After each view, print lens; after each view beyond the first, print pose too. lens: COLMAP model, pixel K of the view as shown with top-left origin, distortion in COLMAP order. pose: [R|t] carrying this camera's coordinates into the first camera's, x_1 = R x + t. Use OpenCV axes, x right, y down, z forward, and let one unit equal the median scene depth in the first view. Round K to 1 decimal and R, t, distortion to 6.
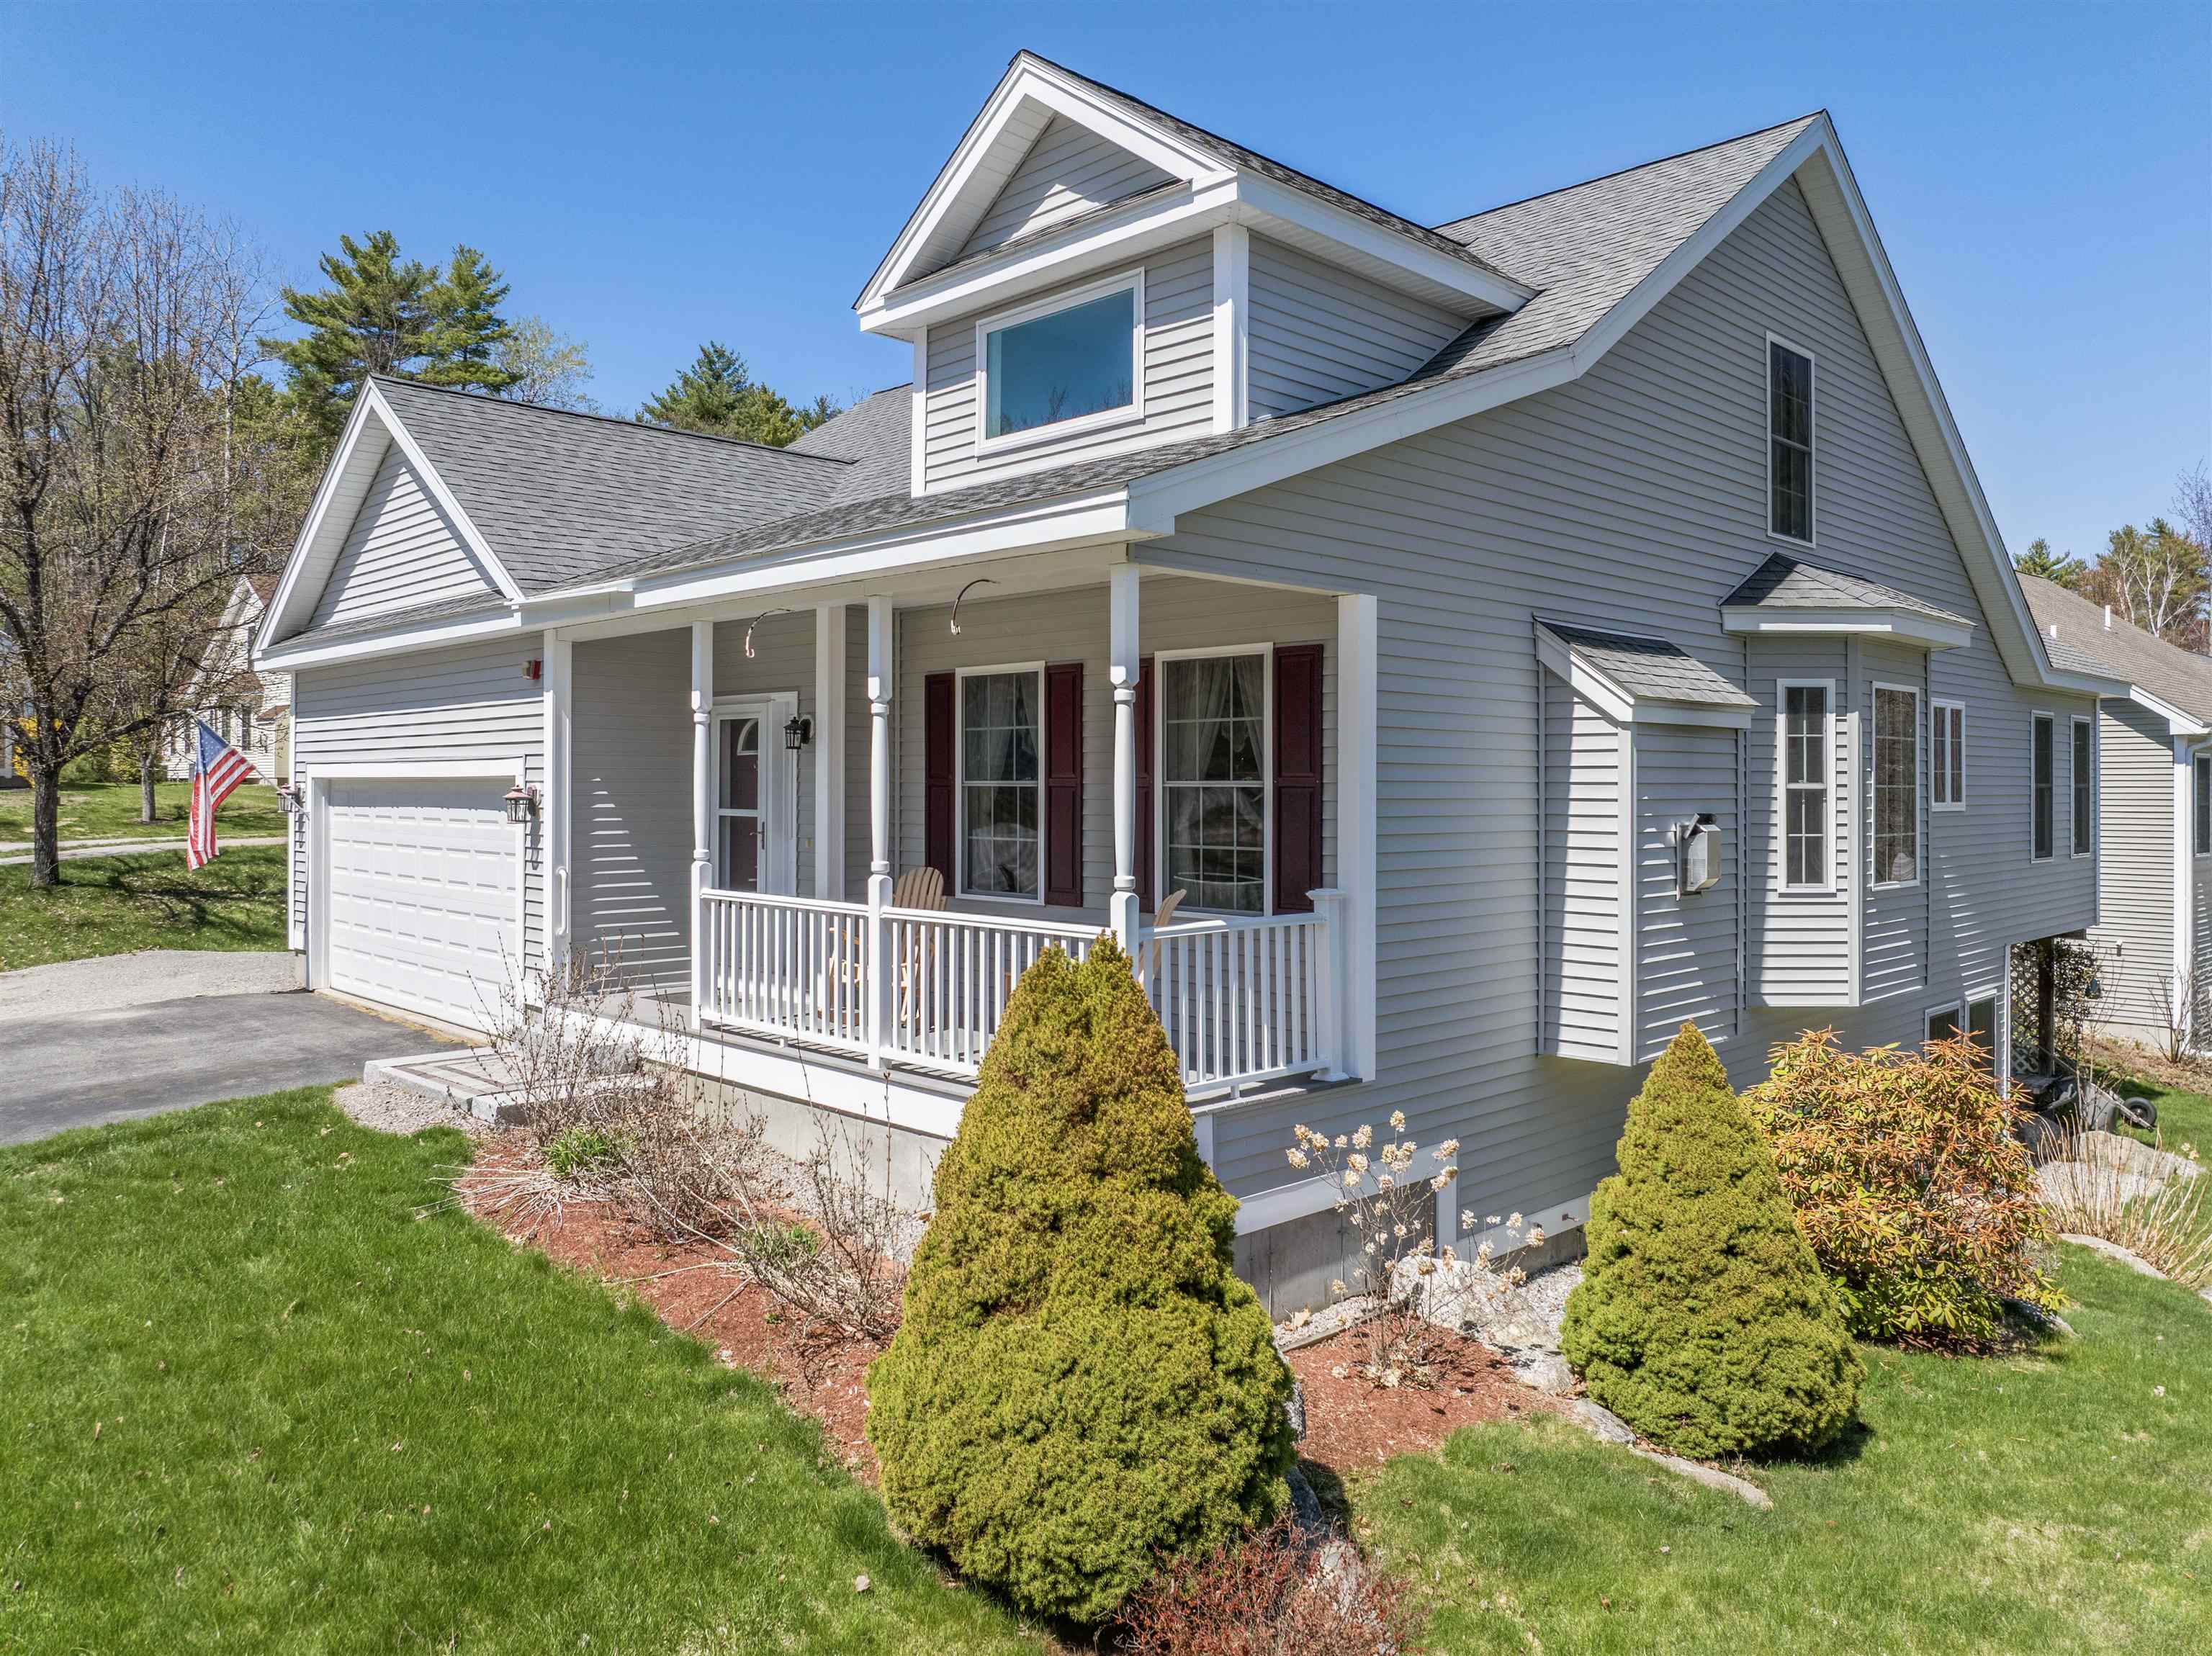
lens RADIAL K [[1567.5, 0, 1107.2], [0, 1567.5, 759.7], [0, 0, 1]] dist [-0.000266, 0.000216]
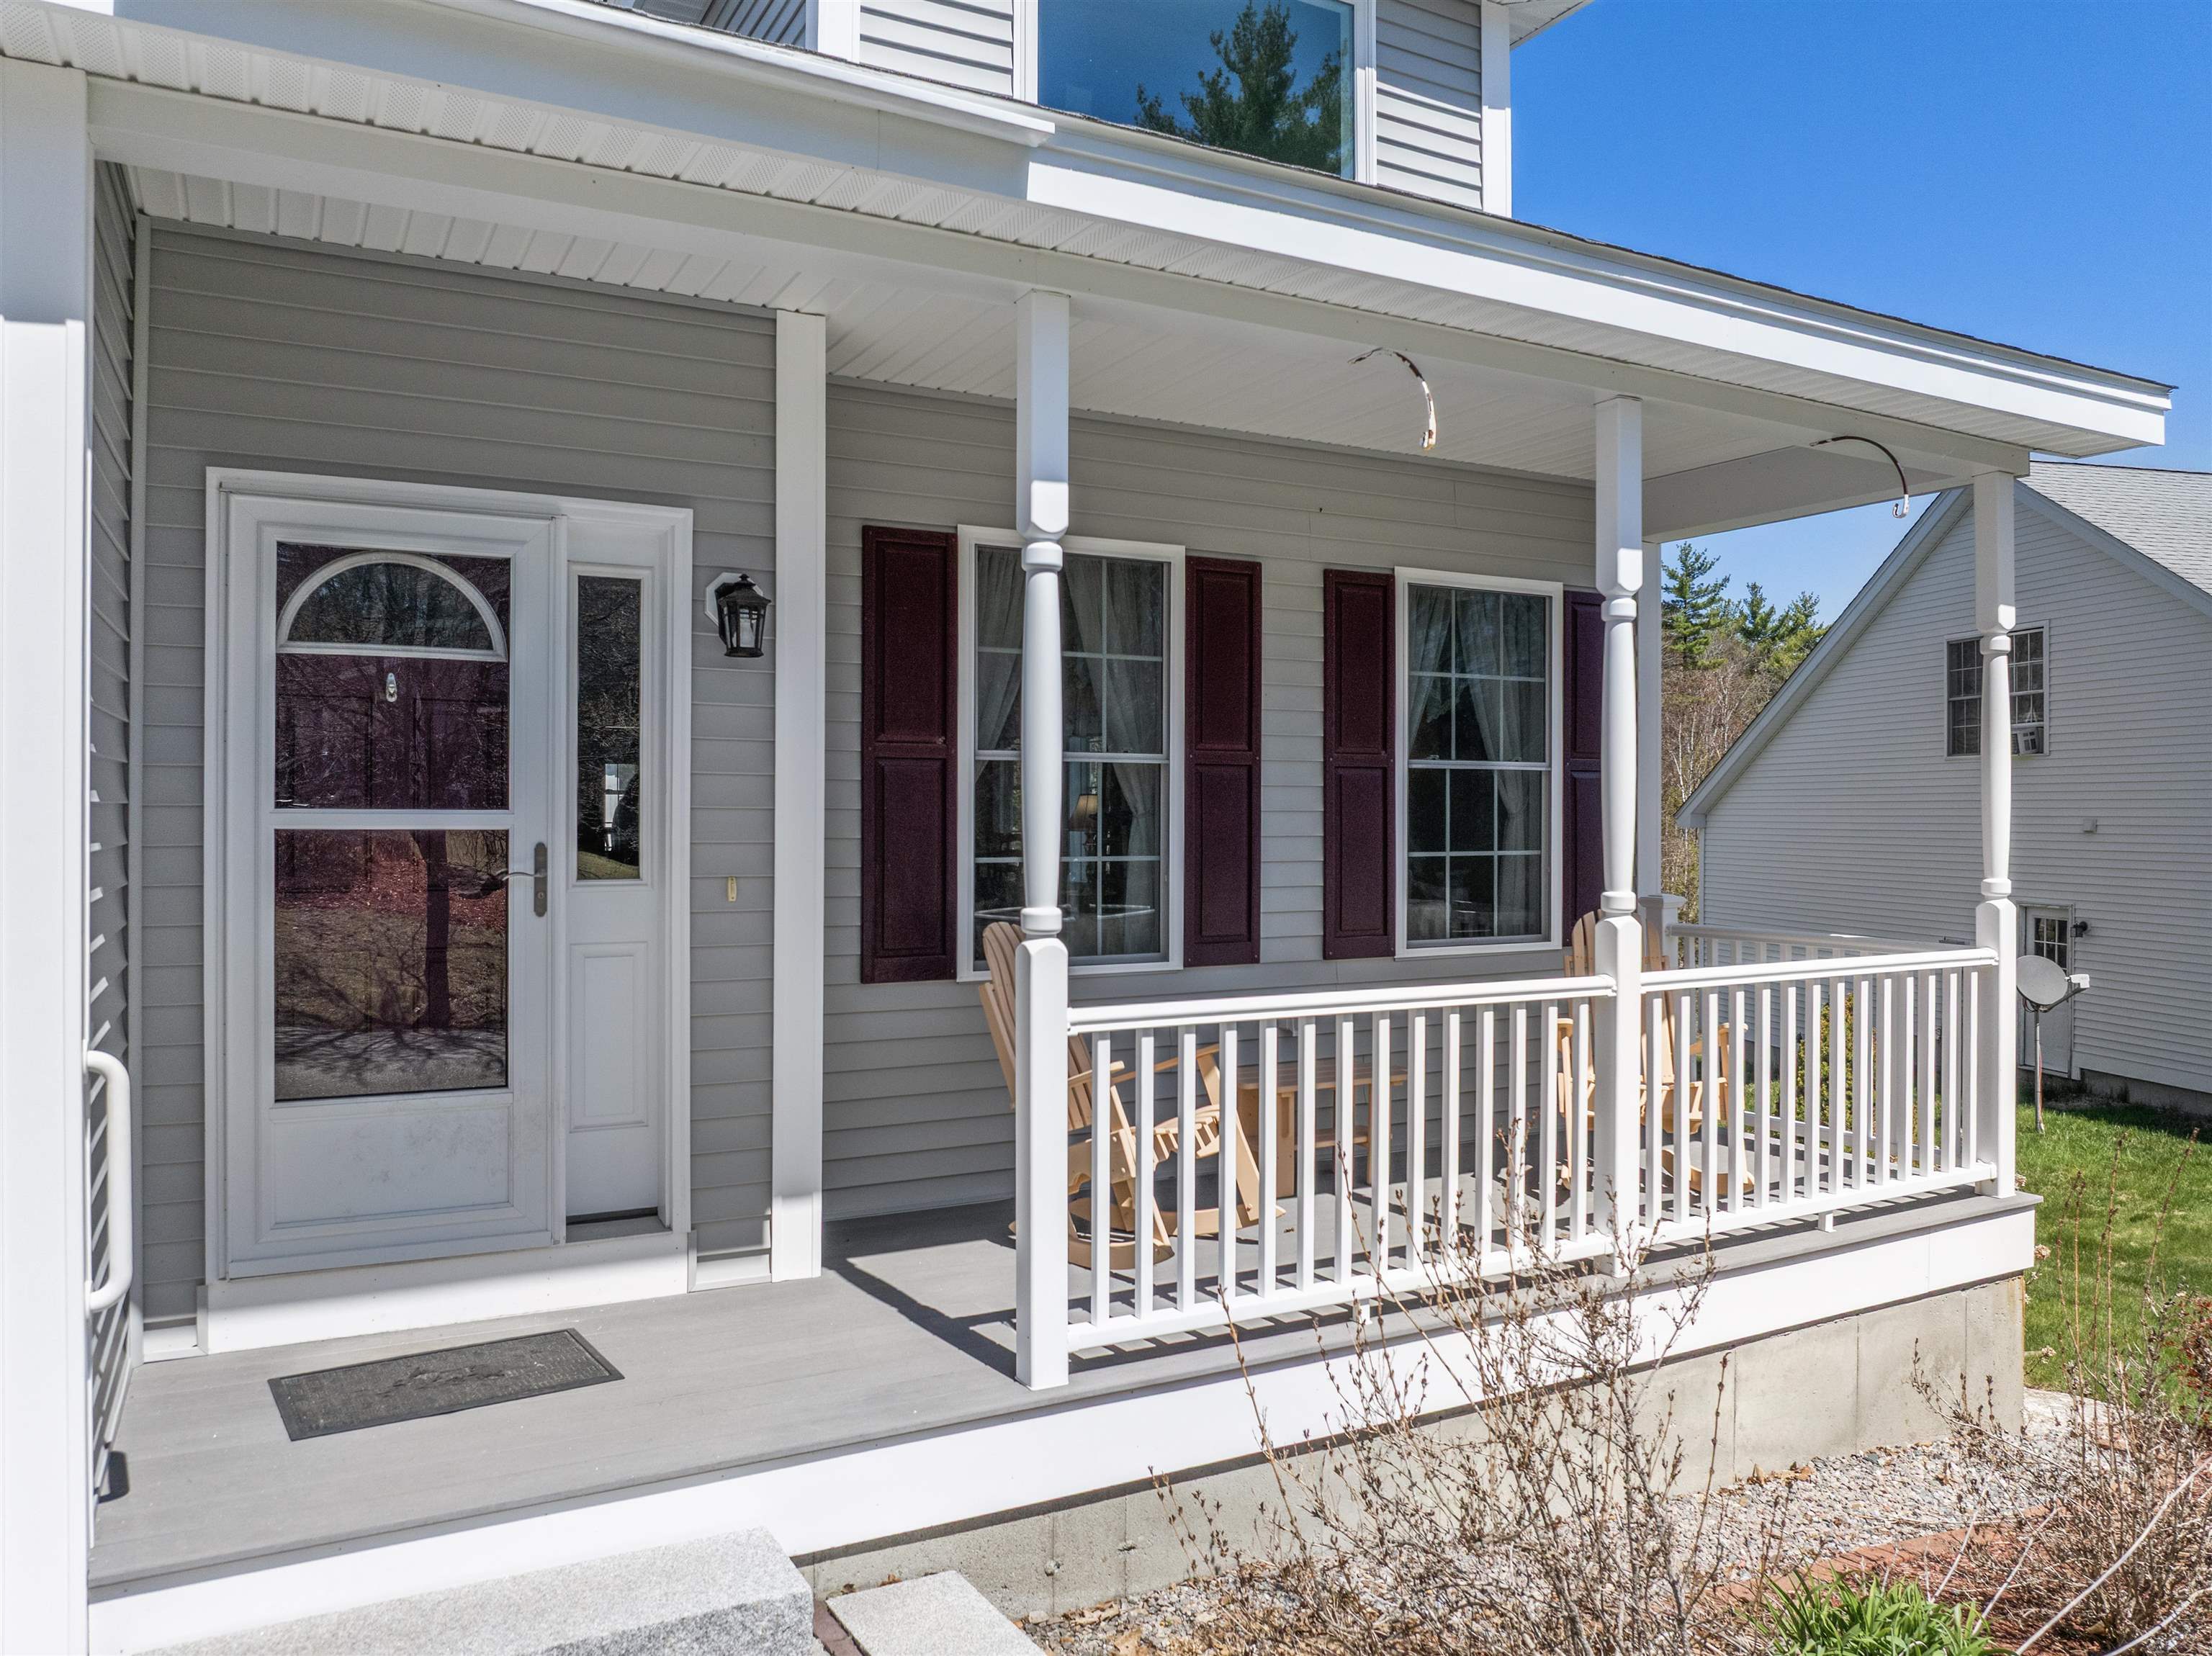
lens RADIAL K [[1578.7, 0, 1109.1], [0, 1578.7, 814.4], [0, 0, 1]] dist [-0.047313, 0.009758]
pose [[0.279075, -0.004040, 0.960261, -0.617979], [-0.017722, 0.999799, 0.009356, 0.031476], [-0.960106, -0.019629, 0.278947, 0.881125]]
